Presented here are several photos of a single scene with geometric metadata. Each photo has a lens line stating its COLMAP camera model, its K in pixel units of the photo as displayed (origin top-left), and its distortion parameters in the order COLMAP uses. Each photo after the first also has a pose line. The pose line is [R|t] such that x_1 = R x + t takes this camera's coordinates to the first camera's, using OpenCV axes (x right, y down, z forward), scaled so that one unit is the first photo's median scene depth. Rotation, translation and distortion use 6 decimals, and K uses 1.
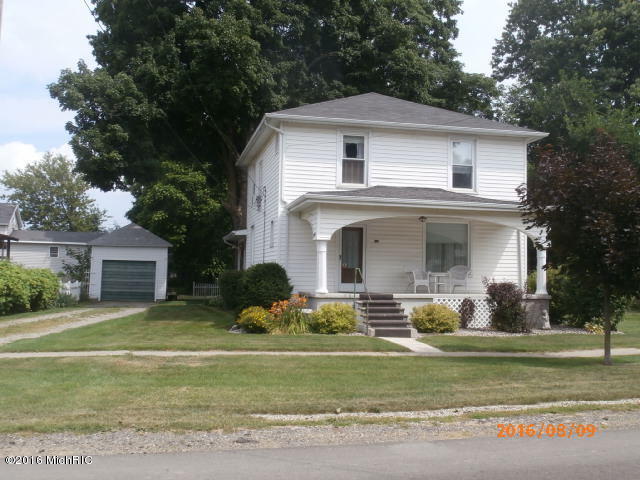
lens RADIAL K [[662.2, 0, 320.0], [0, 662.2, 240.0], [0, 0, 1]] dist [-0.002528, -0.000637]
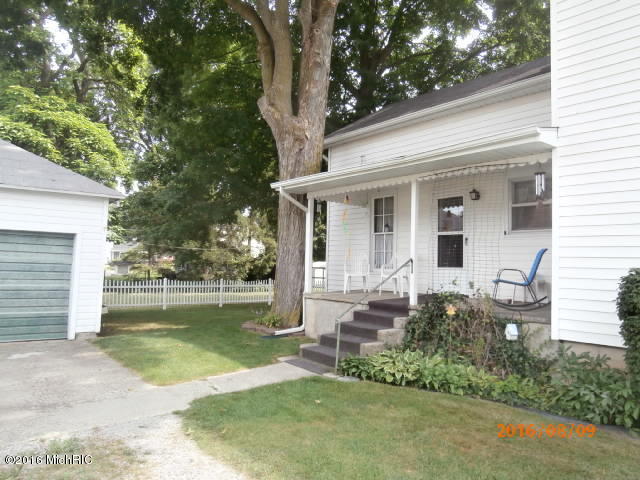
lens RADIAL K [[450.2, 0, 320.0], [0, 450.2, 240.0], [0, 0, 1]] dist [-0.010078, -0.001564]
pose [[0.889527, 0.031541, 0.455793, -0.386787], [-0.031329, 0.999477, -0.008022, 0.053650], [-0.455808, -0.007144, 0.890050, 1.136870]]
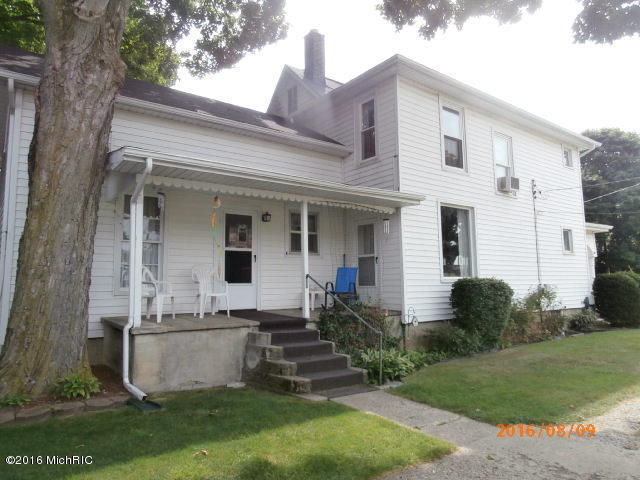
lens RADIAL K [[444.7, 0, 320.0], [0, 444.7, 240.0], [0, 0, 1]] dist [-0.003588, -0.000981]
pose [[-0.415742, 0.088040, 0.905211, -0.502286], [-0.029253, 0.993494, -0.110061, 0.075074], [-0.909012, -0.072237, -0.410462, 1.553841]]
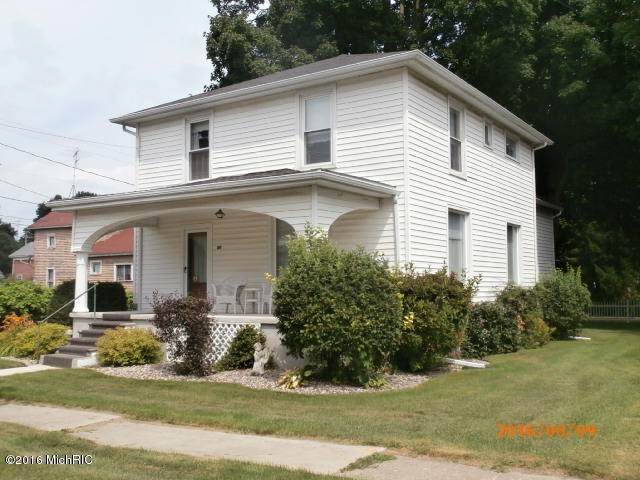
lens RADIAL K [[662.2, 0, 320.0], [0, 662.2, 240.0], [0, 0, 1]] dist [-0.002528, -0.000637]
pose [[0.692725, -0.076055, -0.717180, 0.690336], [0.044164, 0.997031, -0.063075, 0.044998], [0.719848, 0.012020, 0.694027, 0.504615]]
